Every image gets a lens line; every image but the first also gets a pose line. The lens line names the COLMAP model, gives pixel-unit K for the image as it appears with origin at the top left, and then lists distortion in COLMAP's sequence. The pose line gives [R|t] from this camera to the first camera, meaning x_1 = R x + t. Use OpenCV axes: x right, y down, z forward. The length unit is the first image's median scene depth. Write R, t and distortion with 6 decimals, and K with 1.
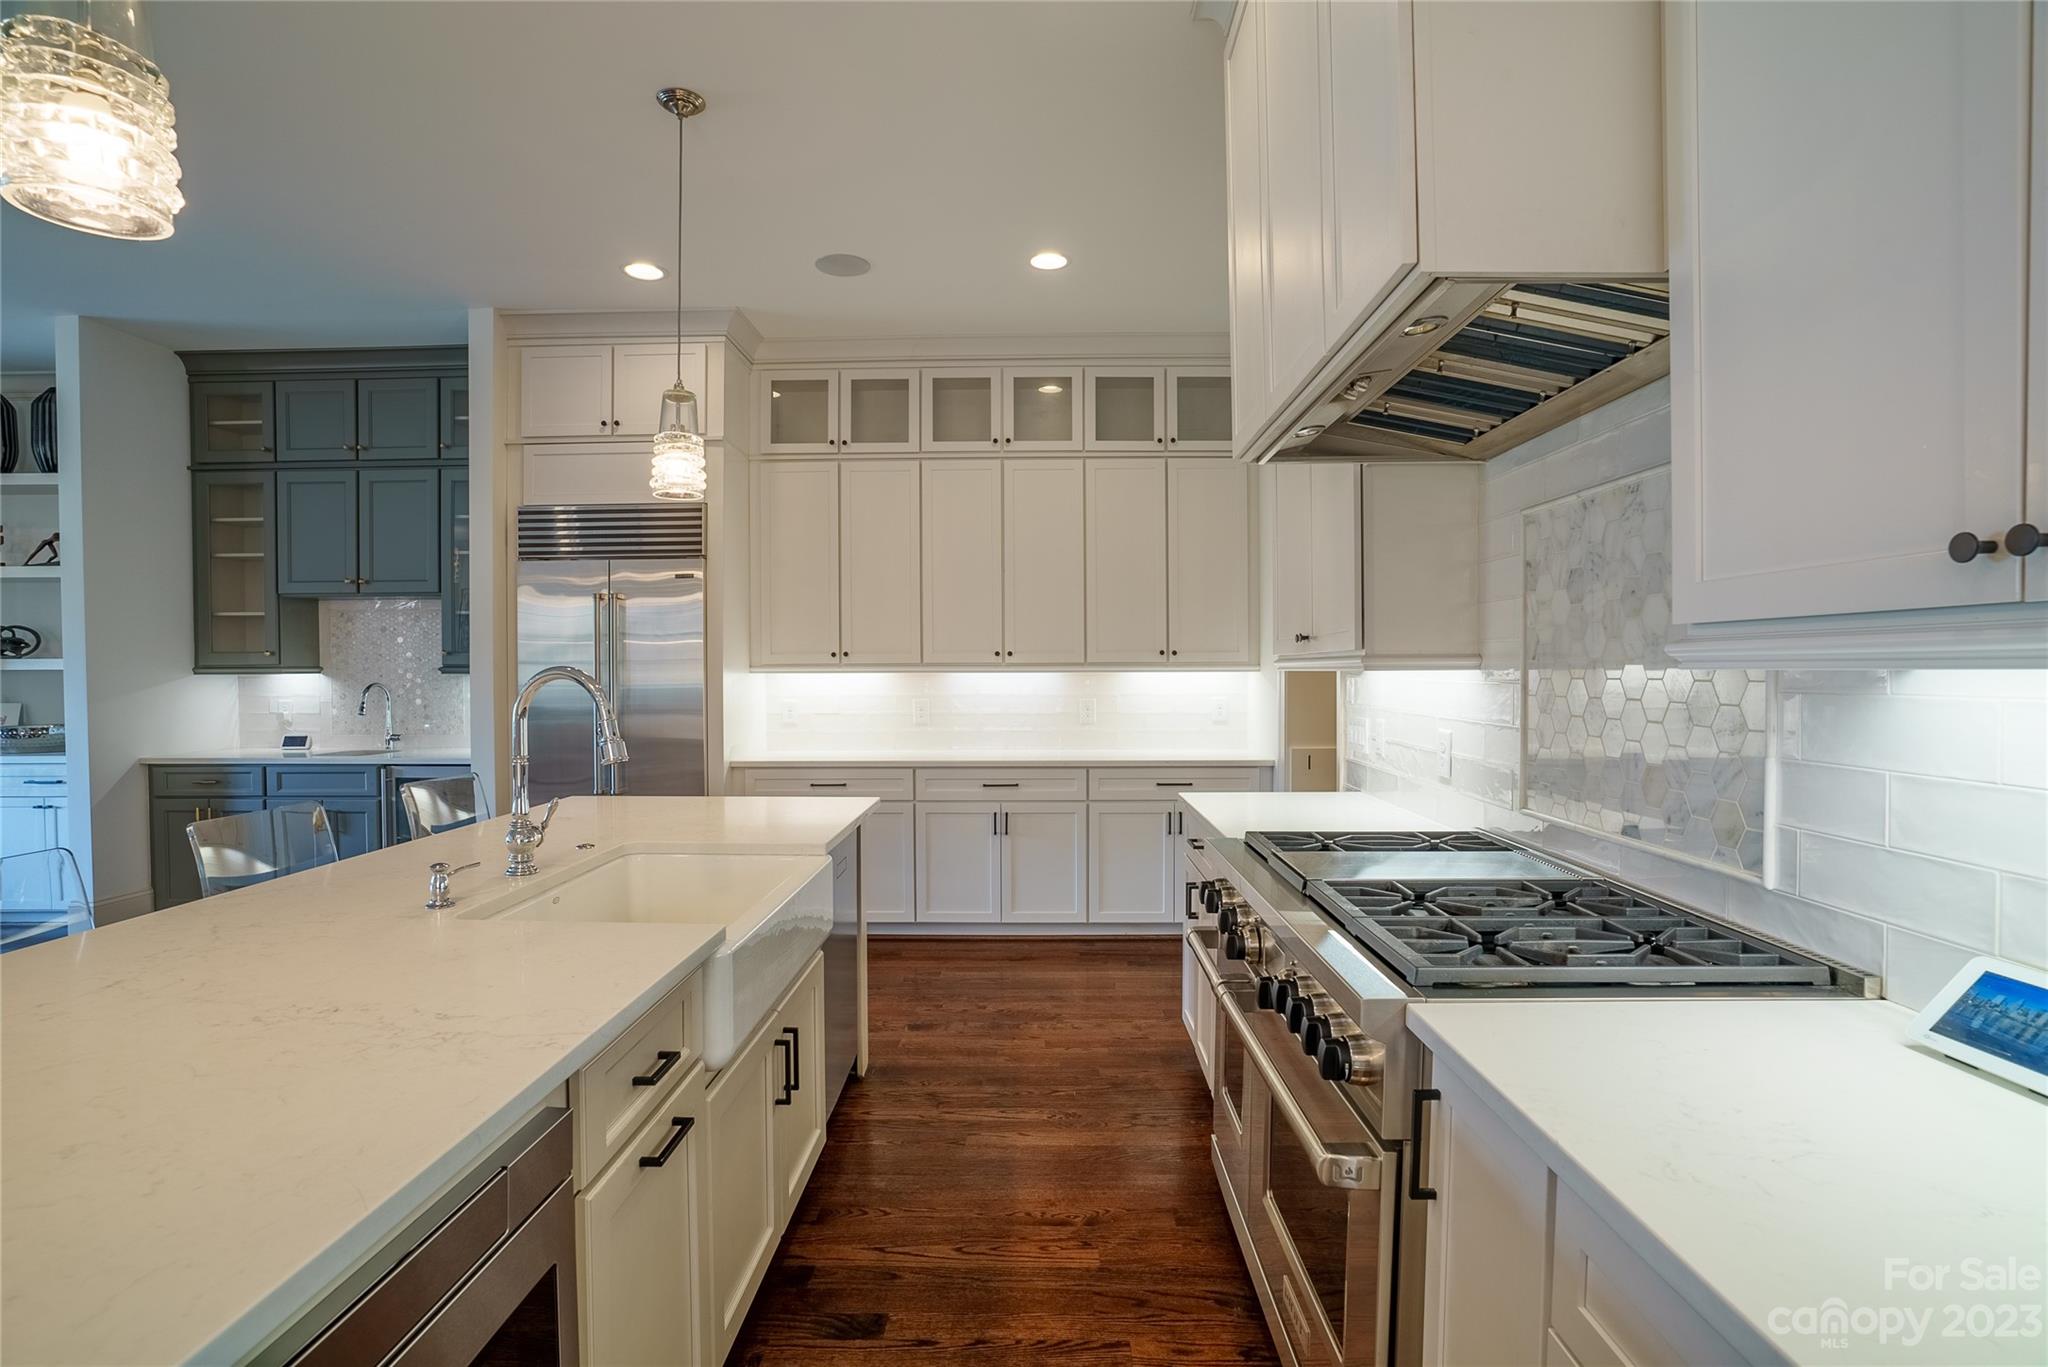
lens RADIAL K [[1023.7, 0, 1030.2], [0, 1023.7, 679.5], [0, 0, 1]] dist [-0.043965, 0.008829]
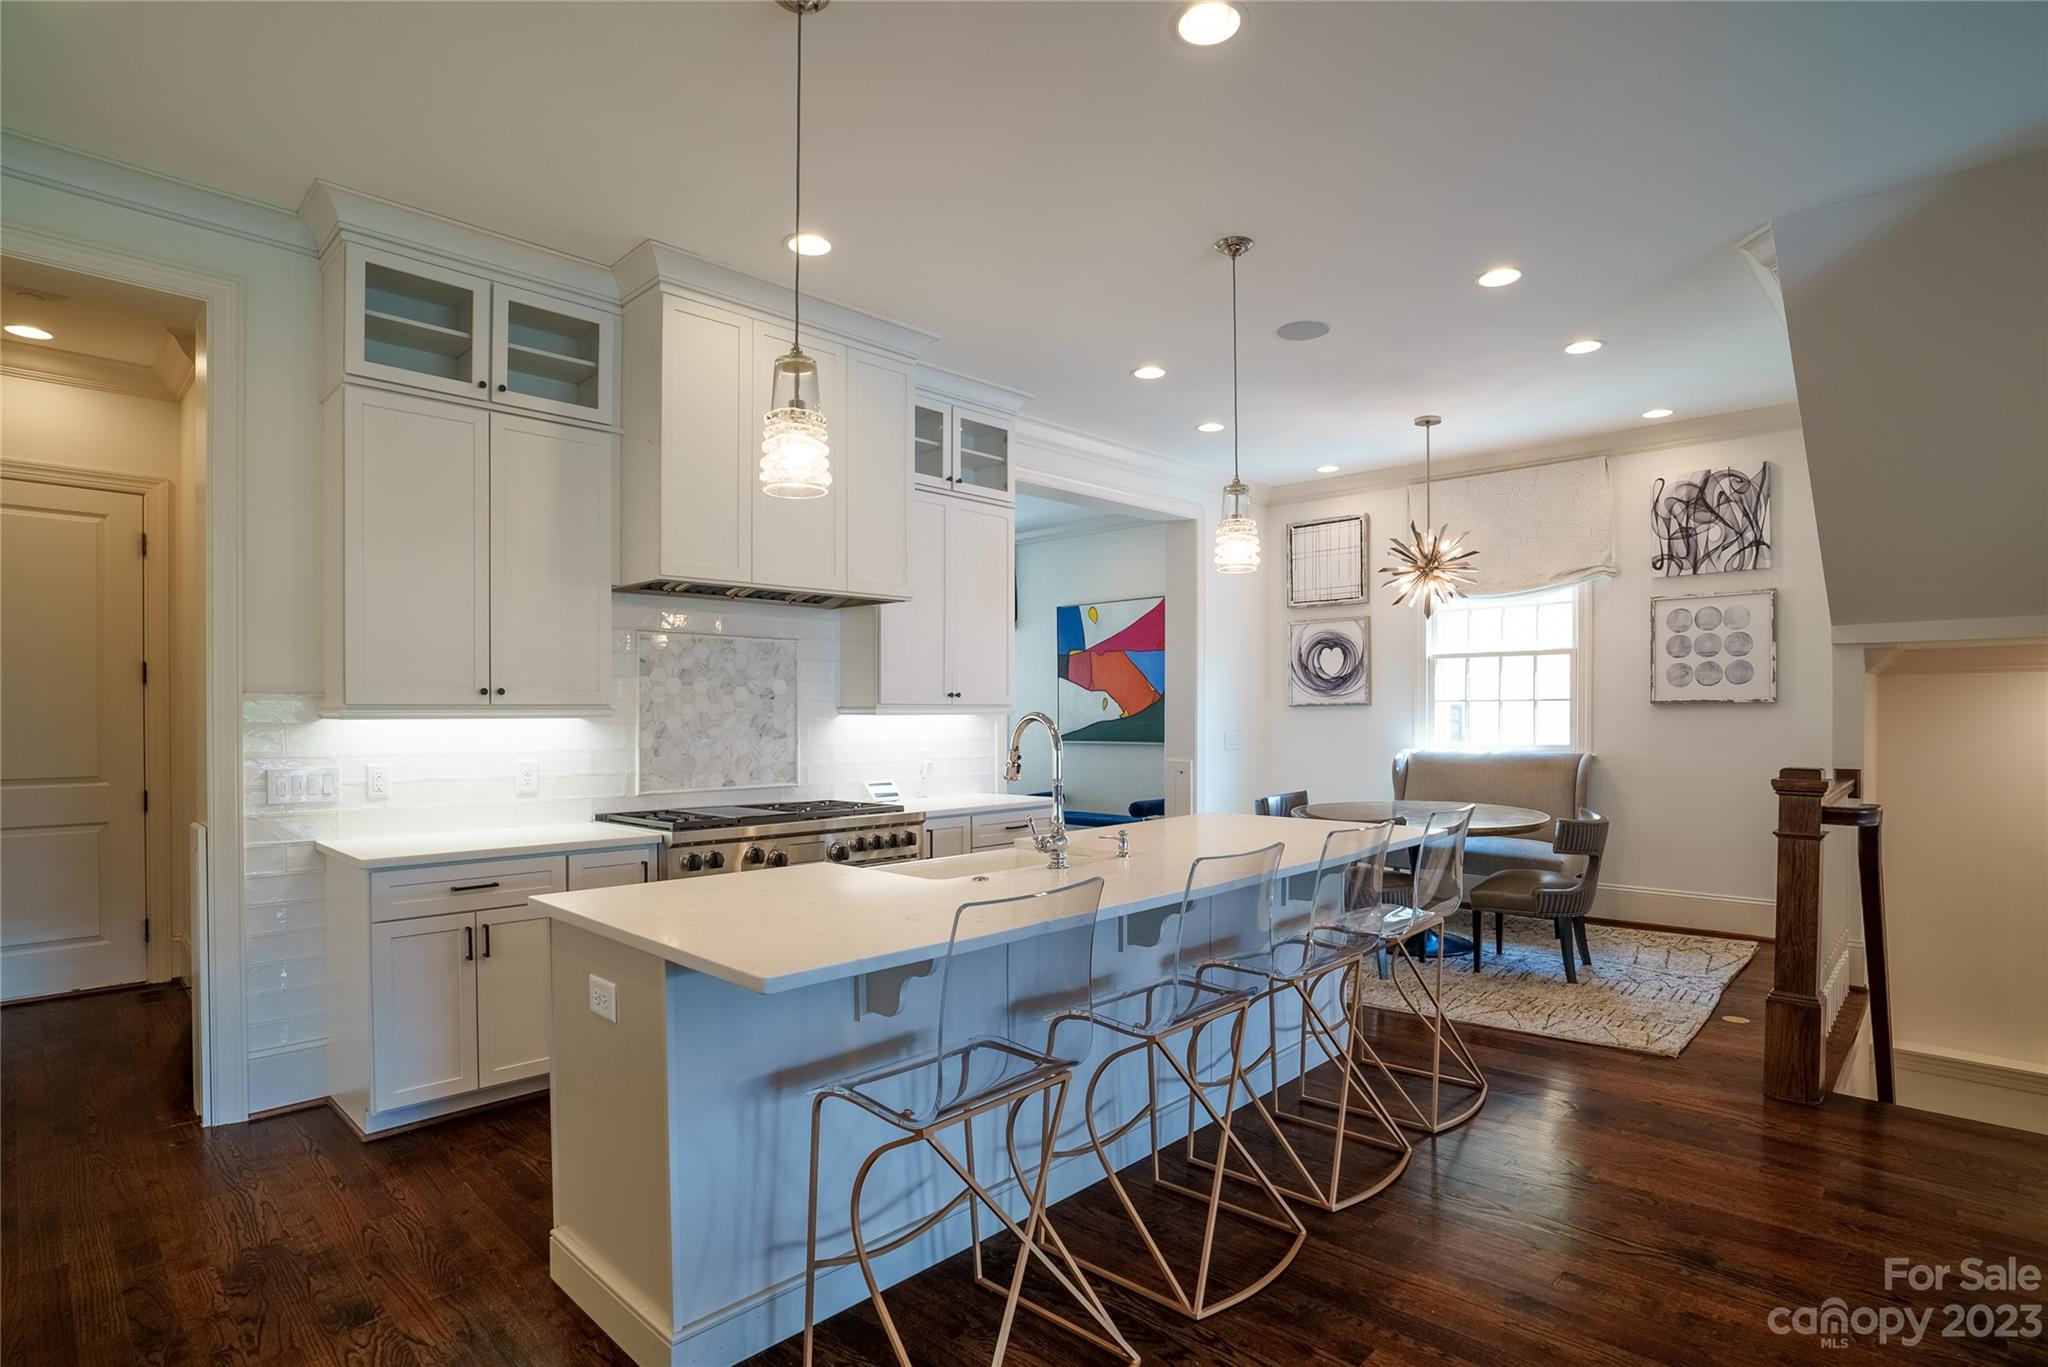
lens RADIAL K [[1023.7, 0, 997.7], [0, 1023.7, 738.5], [0, 0, 1]] dist [-0.043965, 0.008829]
pose [[-0.714659, -0.010352, 0.699396, -0.588423], [0.015140, 0.999427, 0.030263, -0.007925], [-0.699309, 0.032217, -0.714093, 0.860115]]
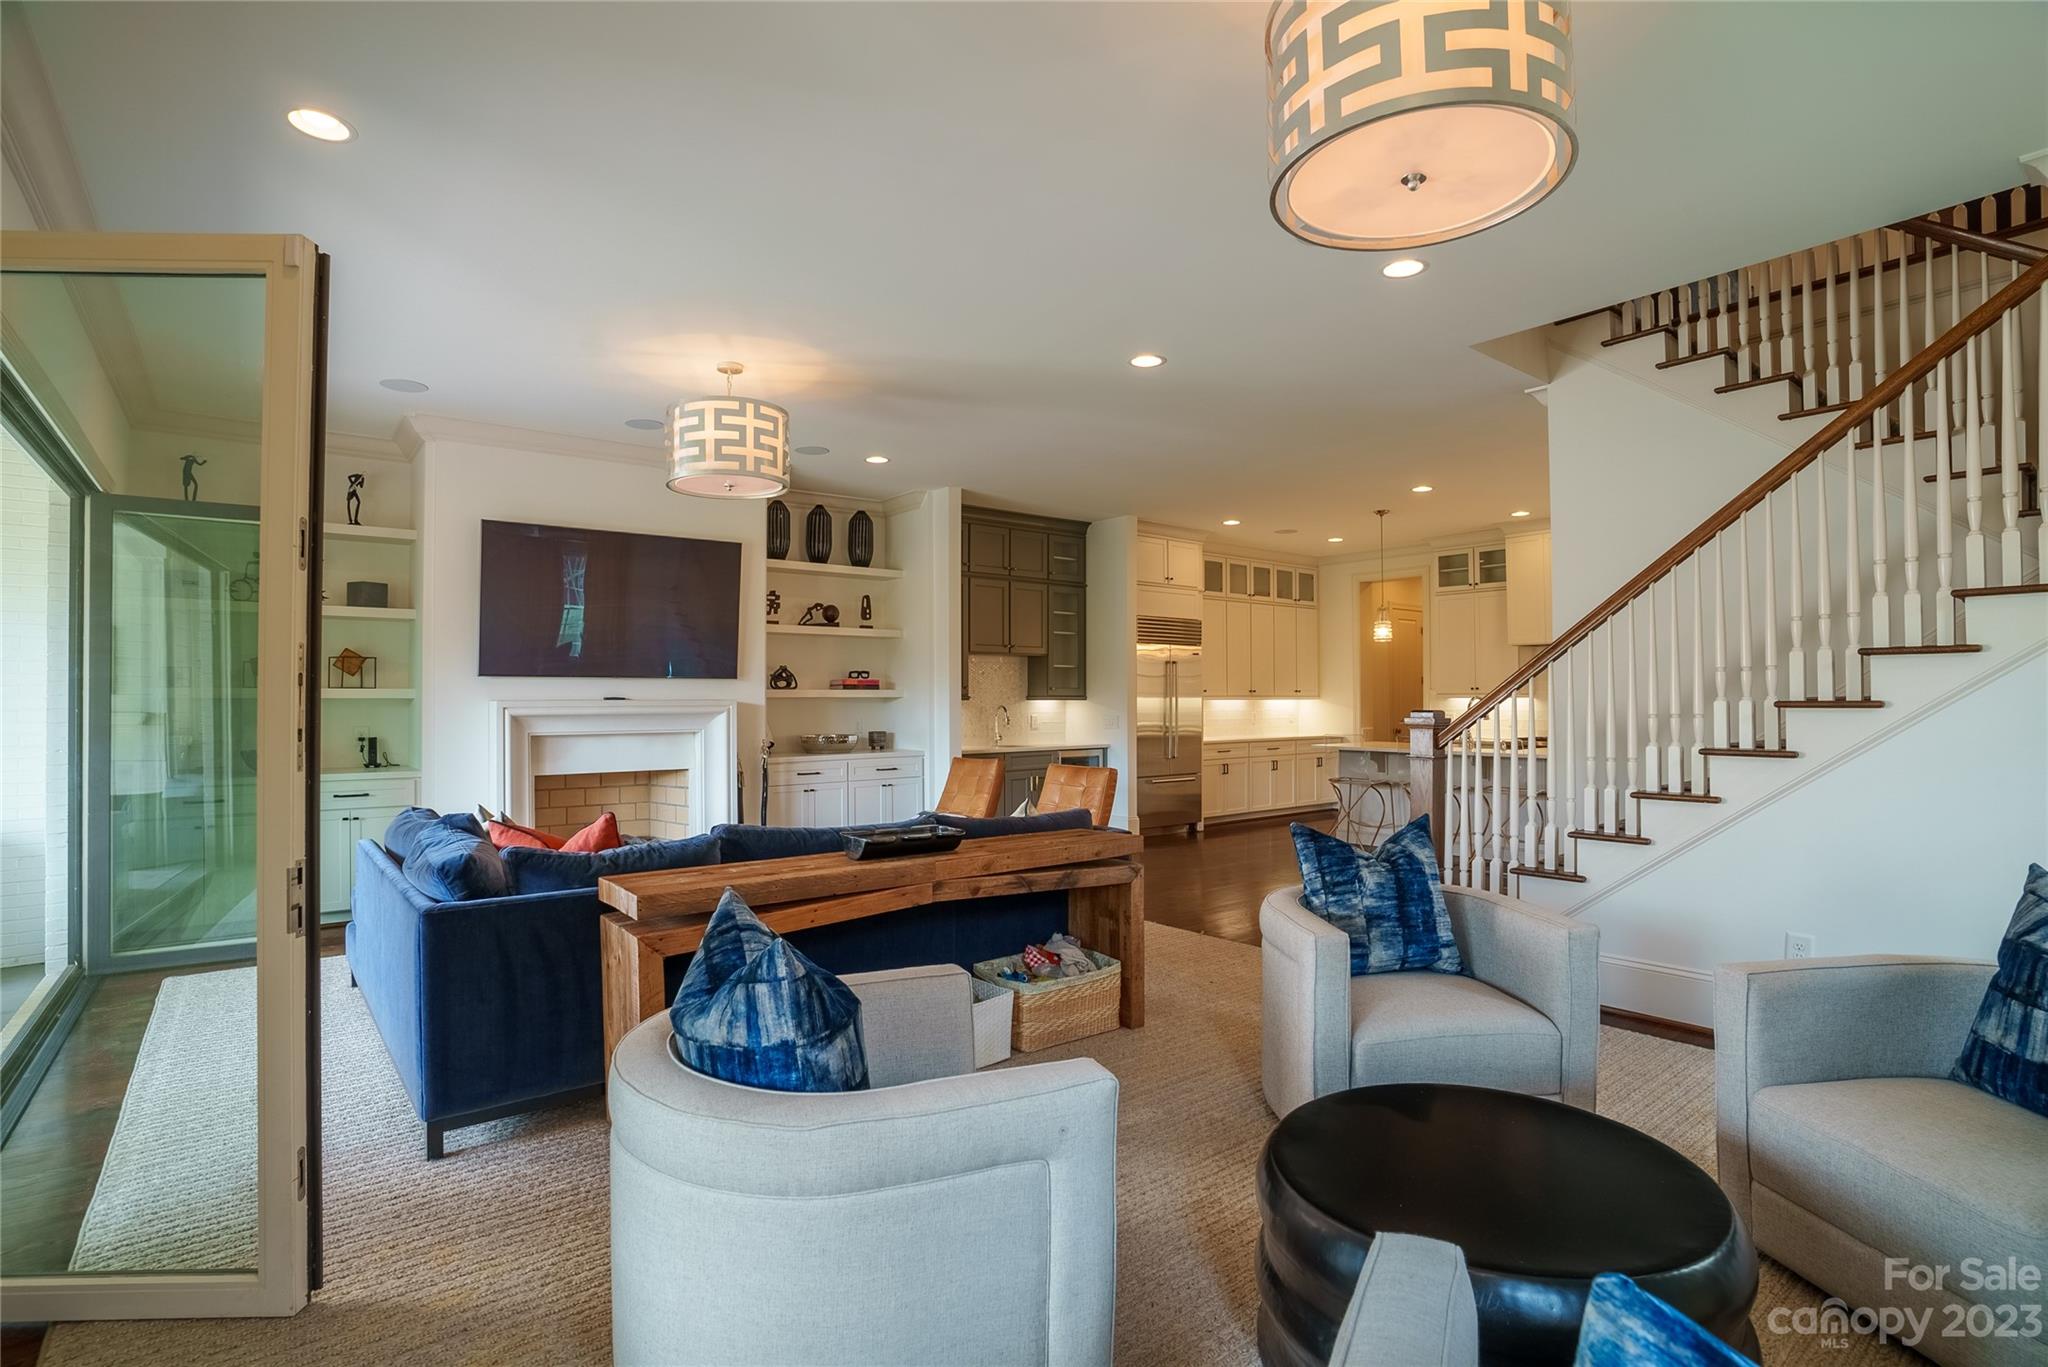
lens RADIAL K [[1023.7, 0, 1057.0], [0, 1023.7, 692.1], [0, 0, 1]] dist [-0.043965, 0.008829]
pose [[0.750925, 0.008740, 0.660330, -1.837609], [0.008310, 0.999708, -0.022682, 0.023316], [-0.660335, 0.022519, 0.750633, -0.387281]]
